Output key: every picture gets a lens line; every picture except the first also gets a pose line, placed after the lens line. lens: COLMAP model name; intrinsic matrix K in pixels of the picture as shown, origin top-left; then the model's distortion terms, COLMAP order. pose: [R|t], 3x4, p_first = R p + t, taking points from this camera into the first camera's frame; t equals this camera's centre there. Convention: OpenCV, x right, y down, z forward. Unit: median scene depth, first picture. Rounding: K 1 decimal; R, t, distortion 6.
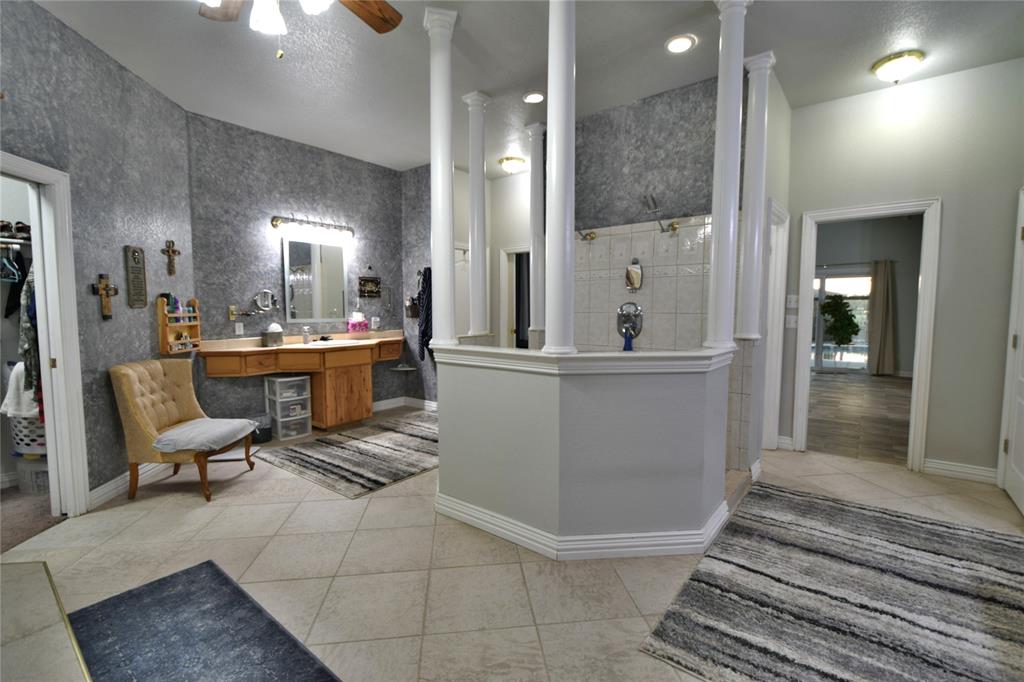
lens RADIAL K [[451.8, 0, 512.6], [0, 451.8, 341.8], [0, 0, 1]] dist [-0.005111, -0.000940]
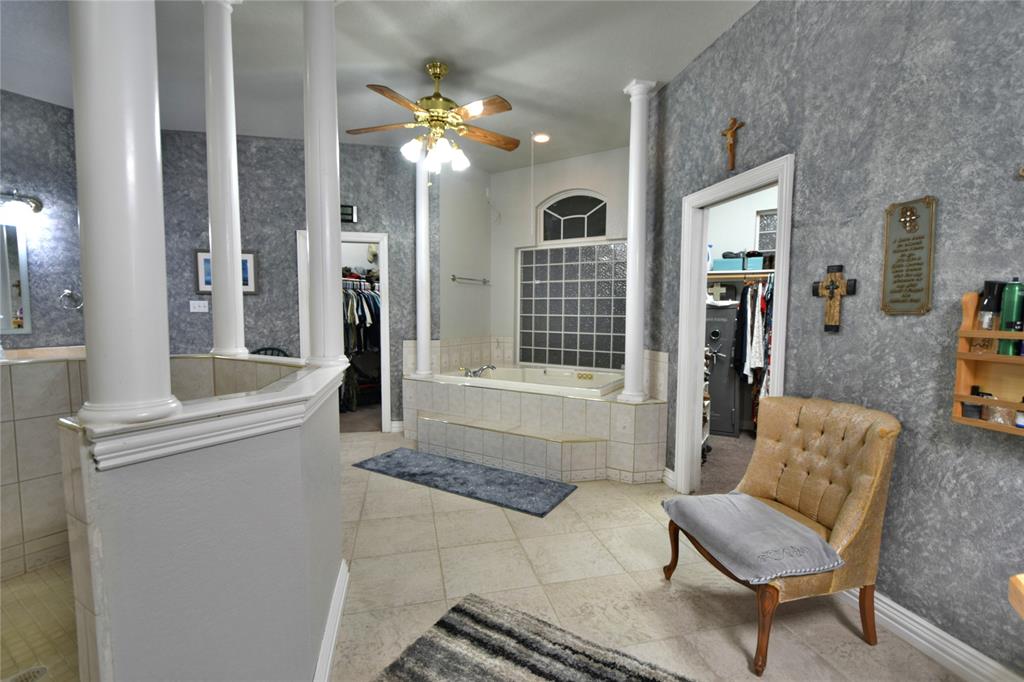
lens RADIAL K [[451.8, 0, 510.6], [0, 451.8, 342.0], [0, 0, 1]] dist [-0.005111, -0.000940]
pose [[-0.993641, 0.005316, -0.112471, -0.334956], [-0.010815, 0.989761, 0.142324, -0.124936], [0.112076, 0.142635, -0.983409, 1.604154]]
